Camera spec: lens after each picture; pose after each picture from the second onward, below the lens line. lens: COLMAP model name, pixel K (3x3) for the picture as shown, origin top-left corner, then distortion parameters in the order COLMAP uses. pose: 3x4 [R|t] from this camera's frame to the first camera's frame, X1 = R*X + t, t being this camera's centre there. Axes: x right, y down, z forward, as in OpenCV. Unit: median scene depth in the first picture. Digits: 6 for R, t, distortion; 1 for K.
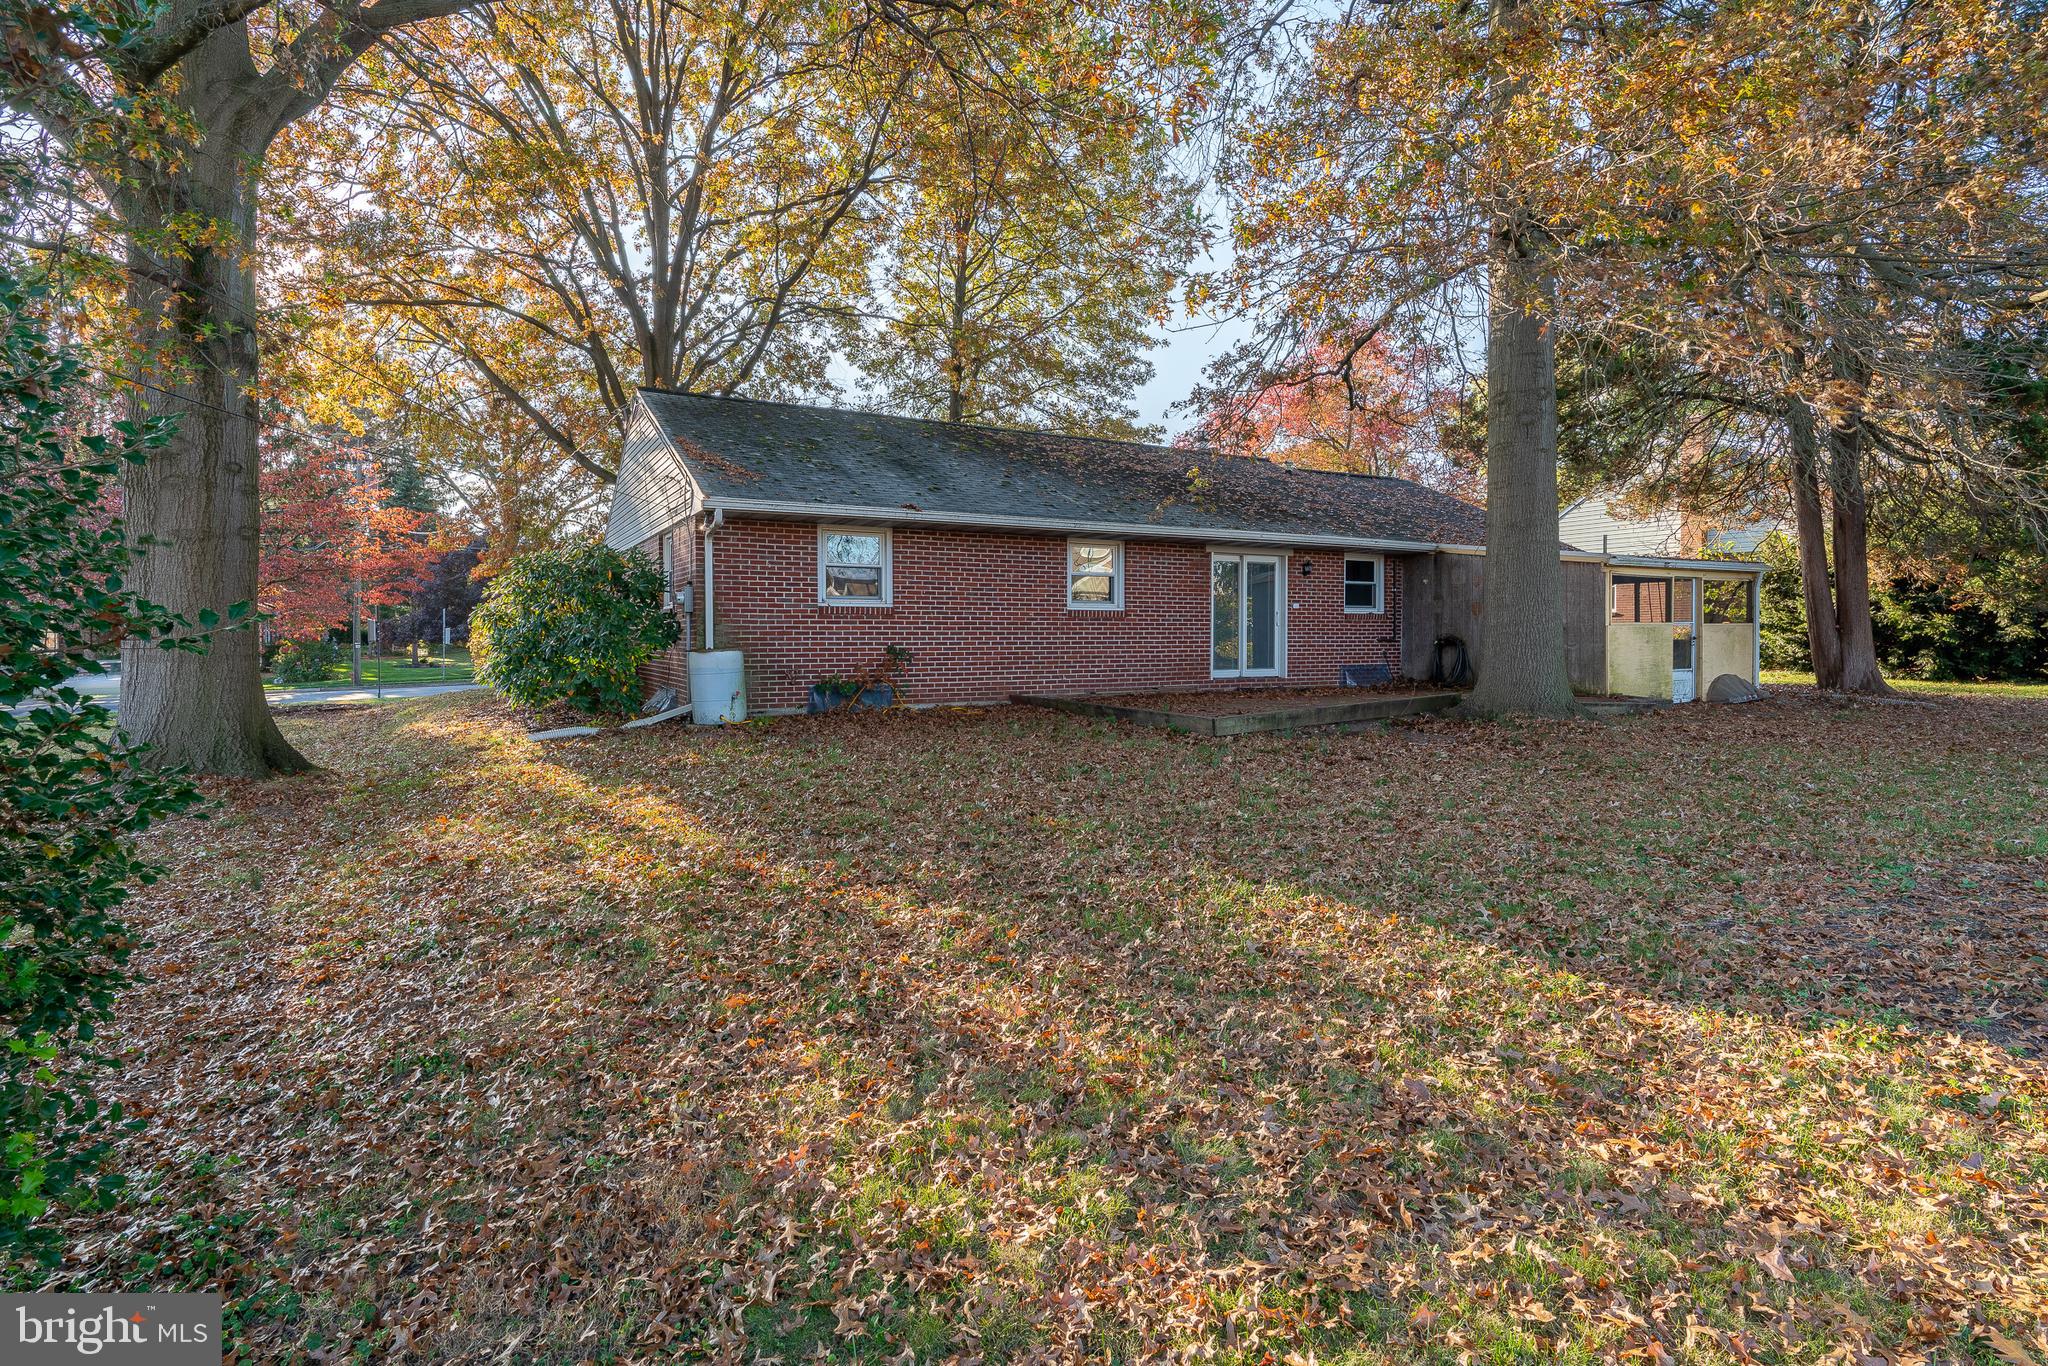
lens RADIAL K [[1023.0, 0, 1024.4], [0, 1023.0, 640.6], [0, 0, 1]] dist [0.000793, 0.000075]
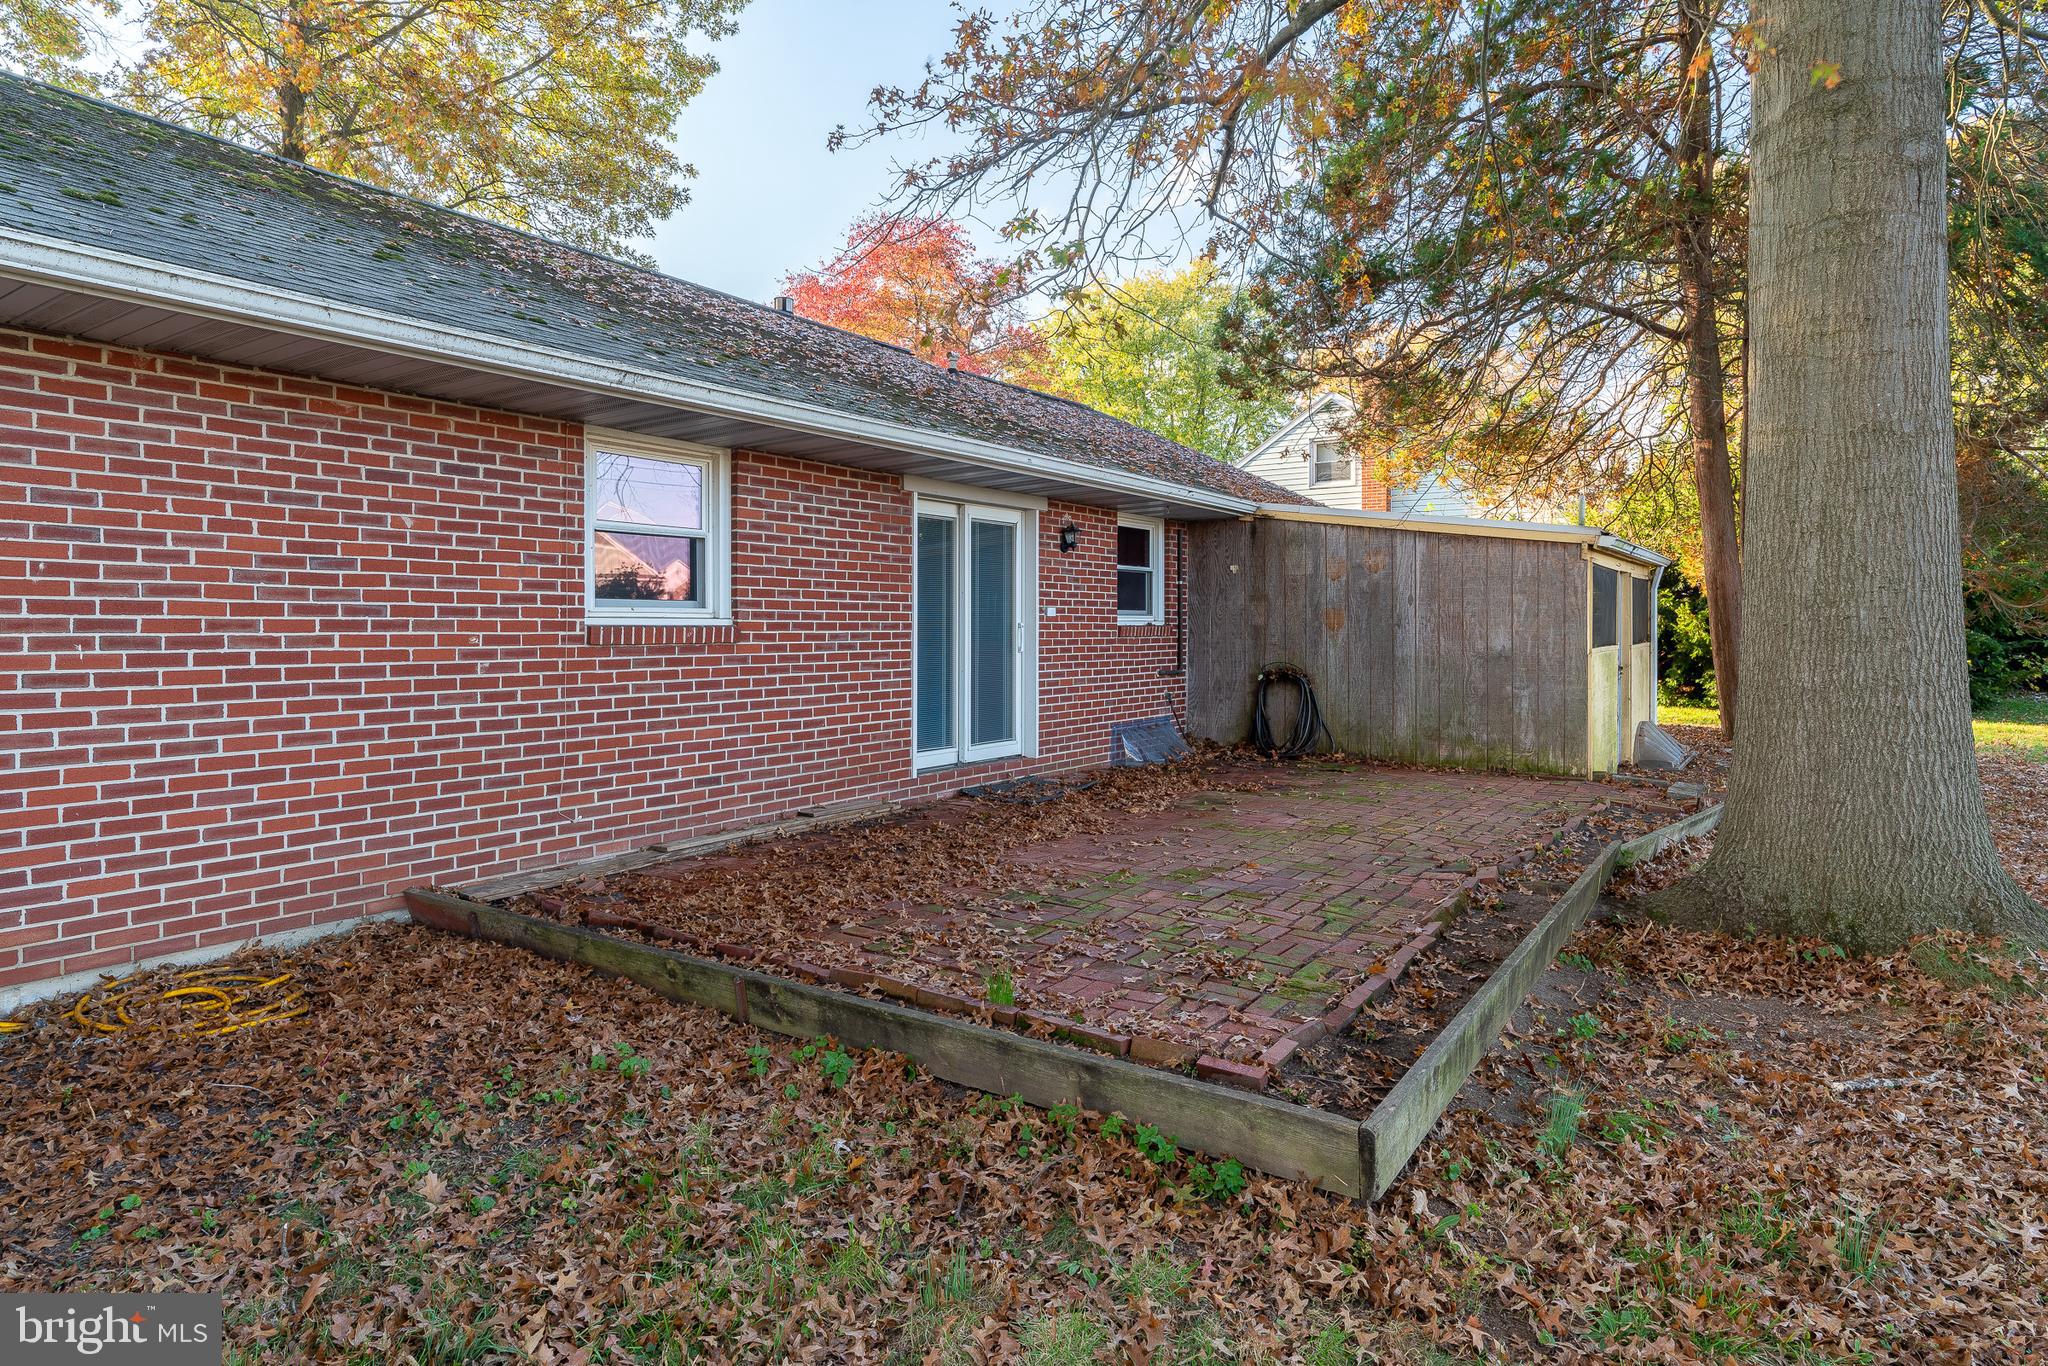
lens RADIAL K [[1183.7, 0, 1023.0], [0, 1183.7, 645.4], [0, 0, 1]] dist [-0.002829, -0.000612]
pose [[0.894648, -0.006393, 0.446726, -0.005029], [0.001767, 0.999940, 0.010770, -0.023825], [-0.446768, -0.008846, 0.894606, 0.492446]]
